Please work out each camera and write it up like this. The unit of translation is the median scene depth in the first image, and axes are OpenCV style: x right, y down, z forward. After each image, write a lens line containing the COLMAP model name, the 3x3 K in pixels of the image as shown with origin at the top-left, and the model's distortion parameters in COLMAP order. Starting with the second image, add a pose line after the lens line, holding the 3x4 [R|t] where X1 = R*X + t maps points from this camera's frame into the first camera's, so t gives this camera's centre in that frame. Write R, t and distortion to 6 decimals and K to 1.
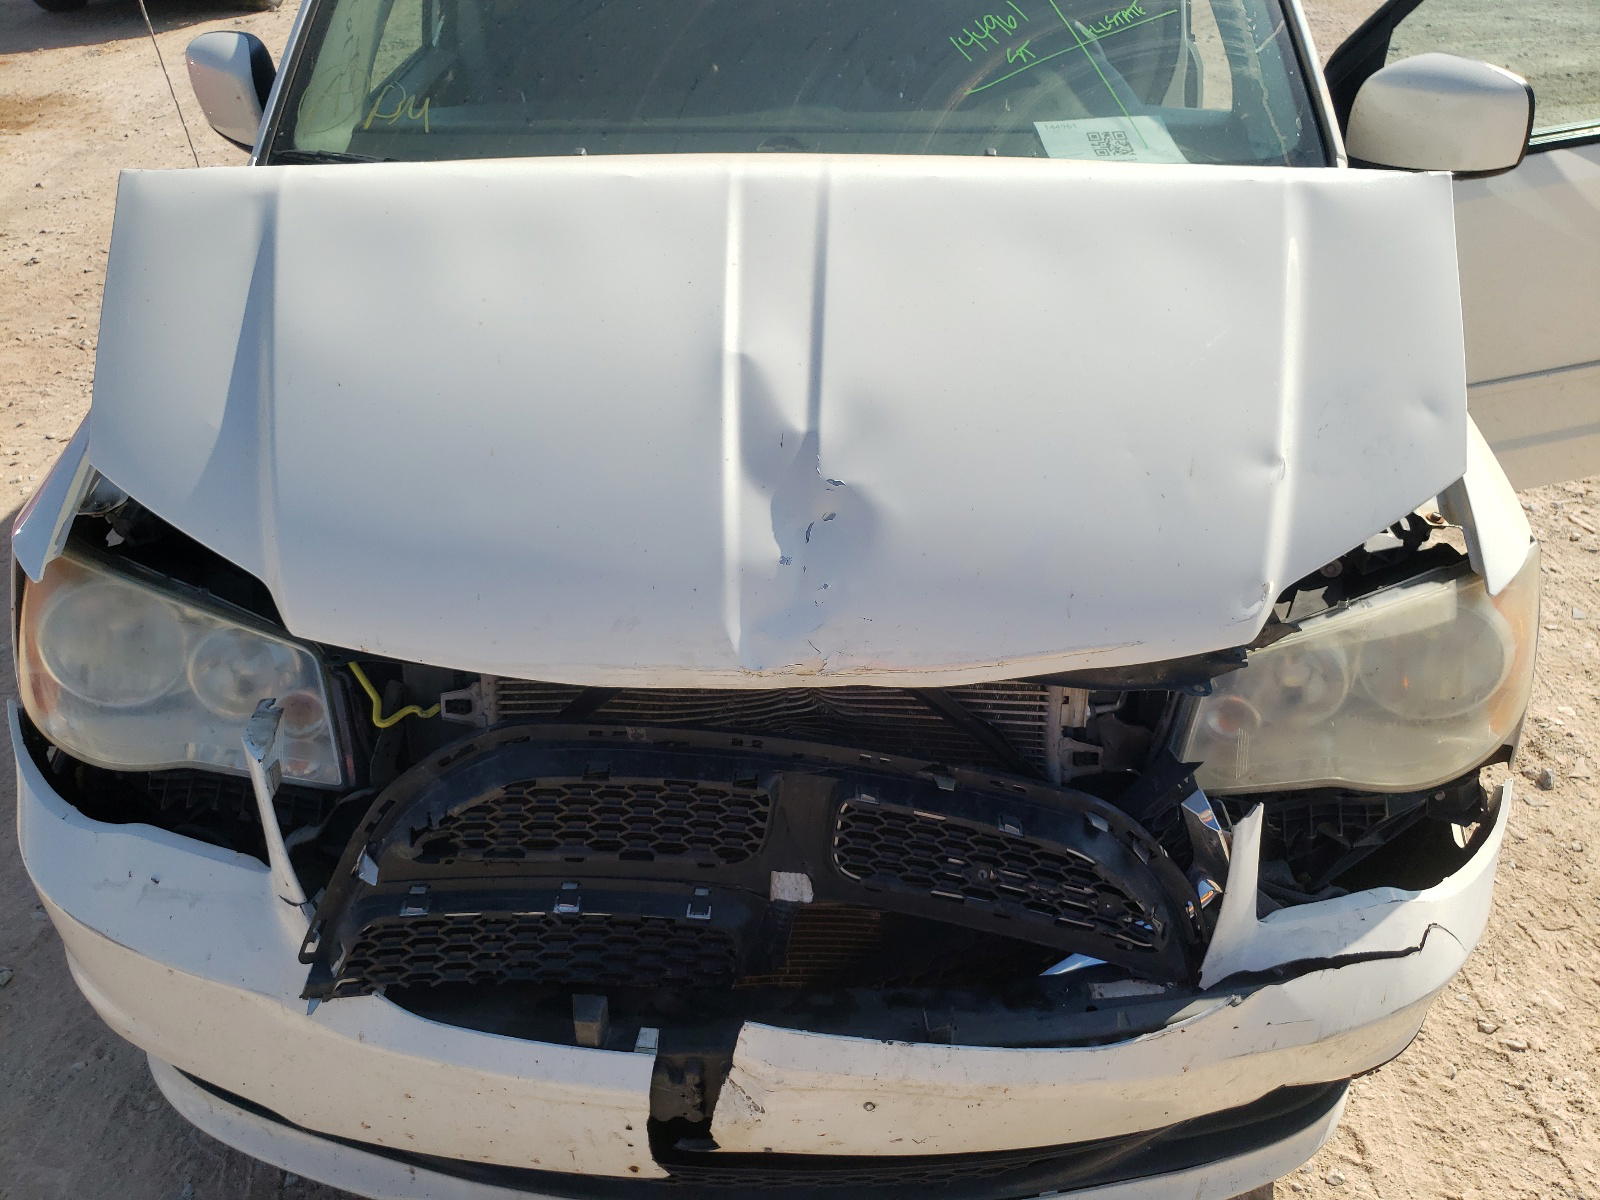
lens RADIAL K [[1215.4, 0, 850.1], [0, 1215.4, 626.8], [0, 0, 1]] dist [0.022427, 0.000646]
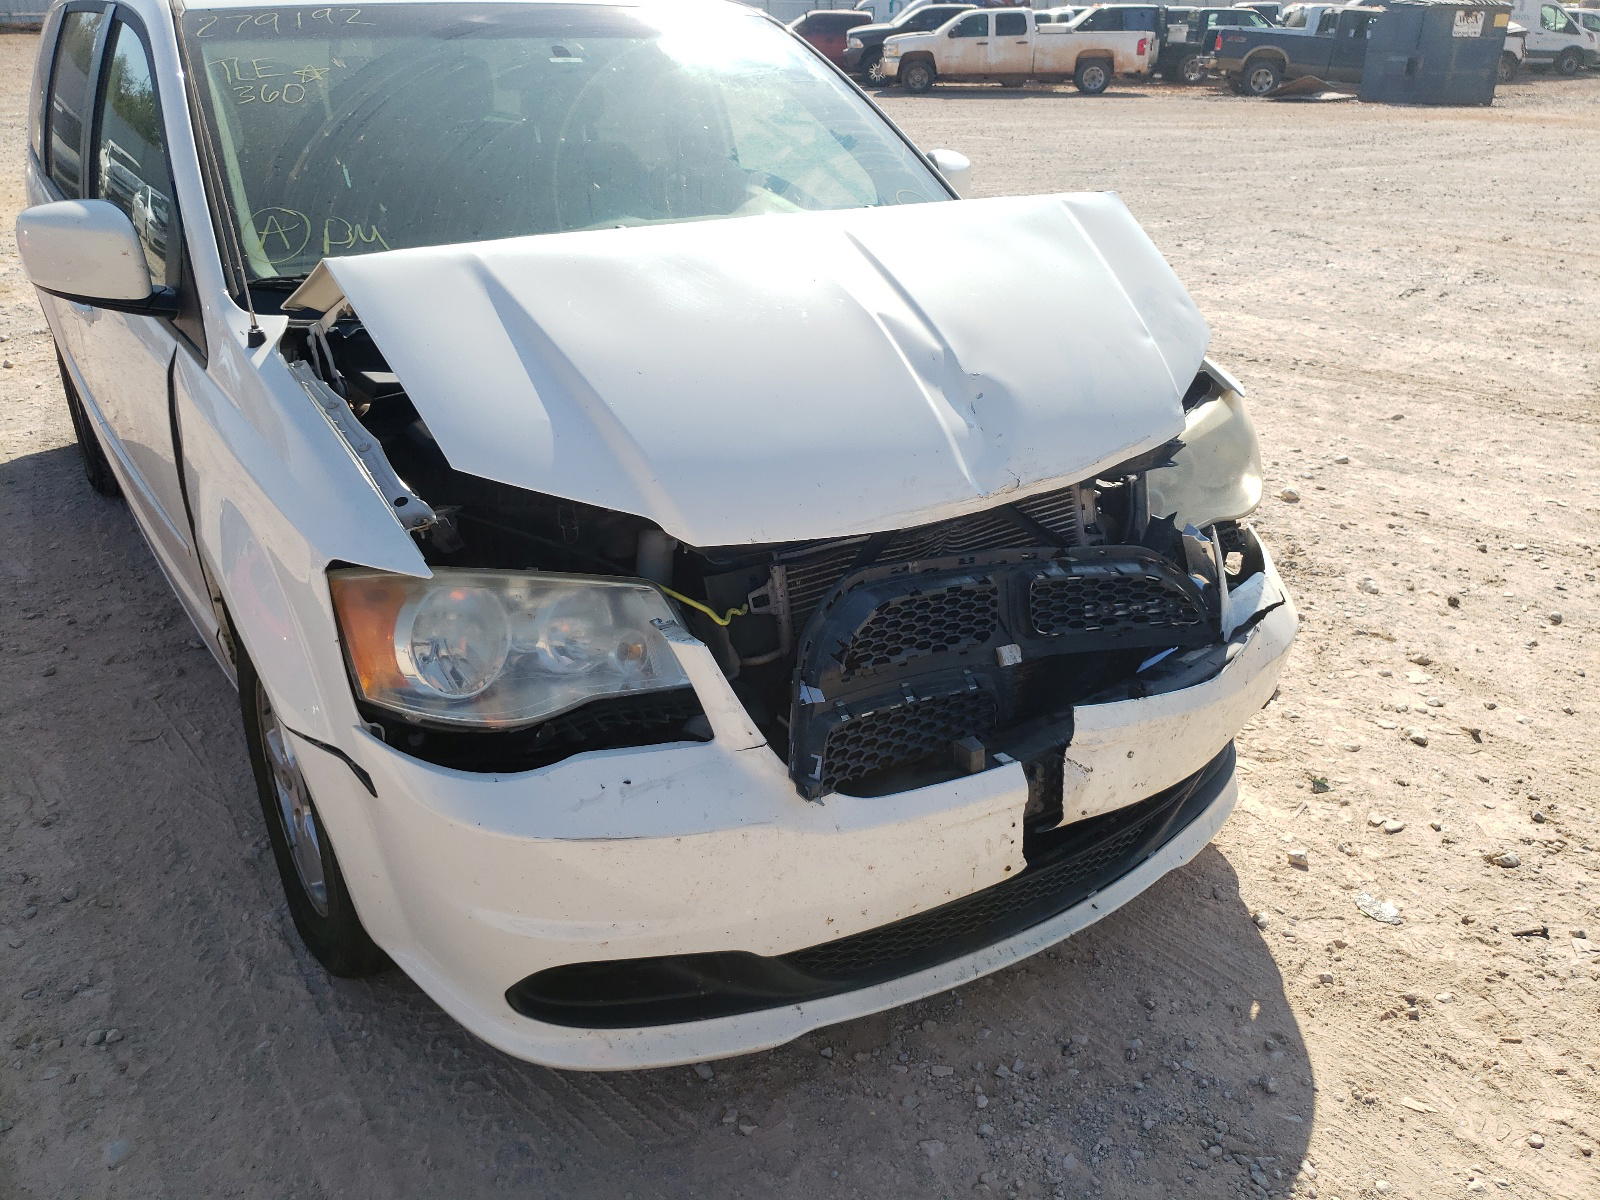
lens RADIAL K [[1215.4, 0, 814.8], [0, 1215.4, 596.8], [0, 0, 1]] dist [0.022427, 0.000646]
pose [[0.819718, -0.238504, 0.520748, -1.020038], [0.332283, 0.938565, -0.093186, 0.215766], [-0.466530, 0.249421, 0.848610, -0.141981]]
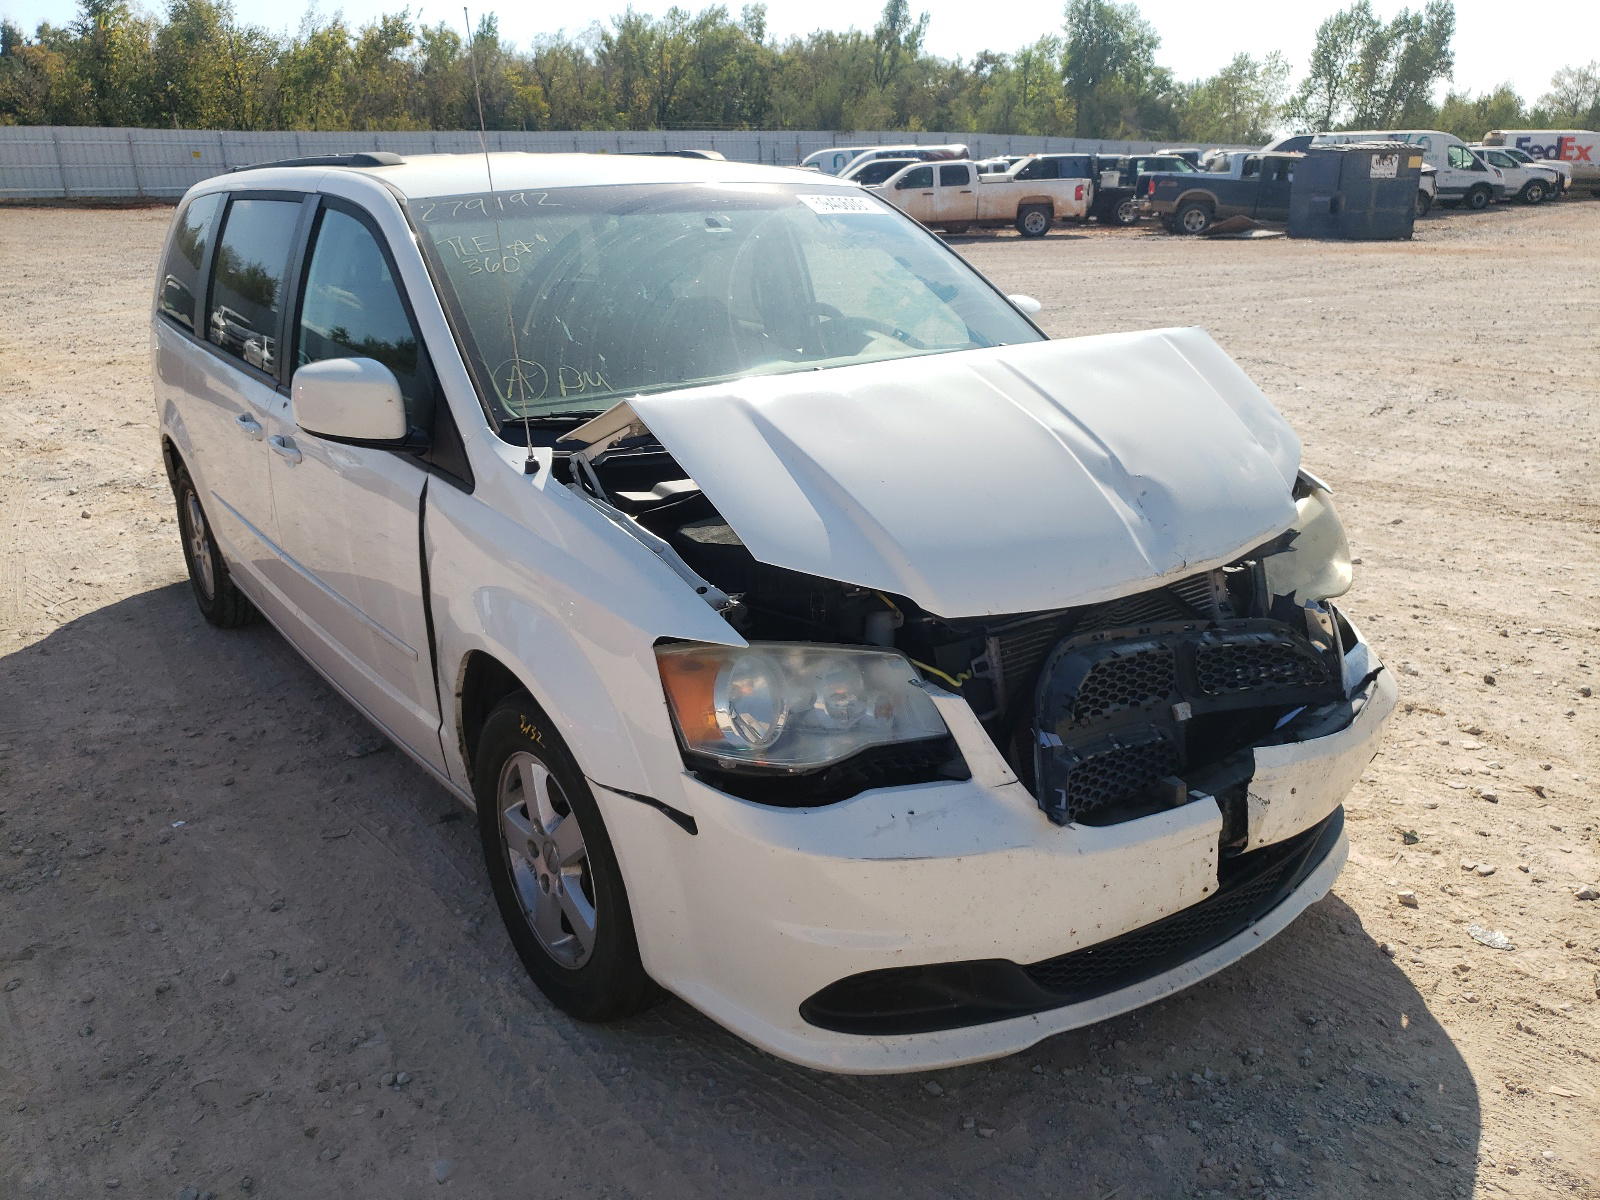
lens RADIAL K [[1215.4, 0, 789.1], [0, 1215.4, 610.0], [0, 0, 1]] dist [0.022427, 0.000646]
pose [[0.803594, -0.211849, 0.556198, -1.466771], [0.364440, 0.913974, -0.178421, 0.197995], [-0.470552, 0.346079, 0.811671, -0.178107]]
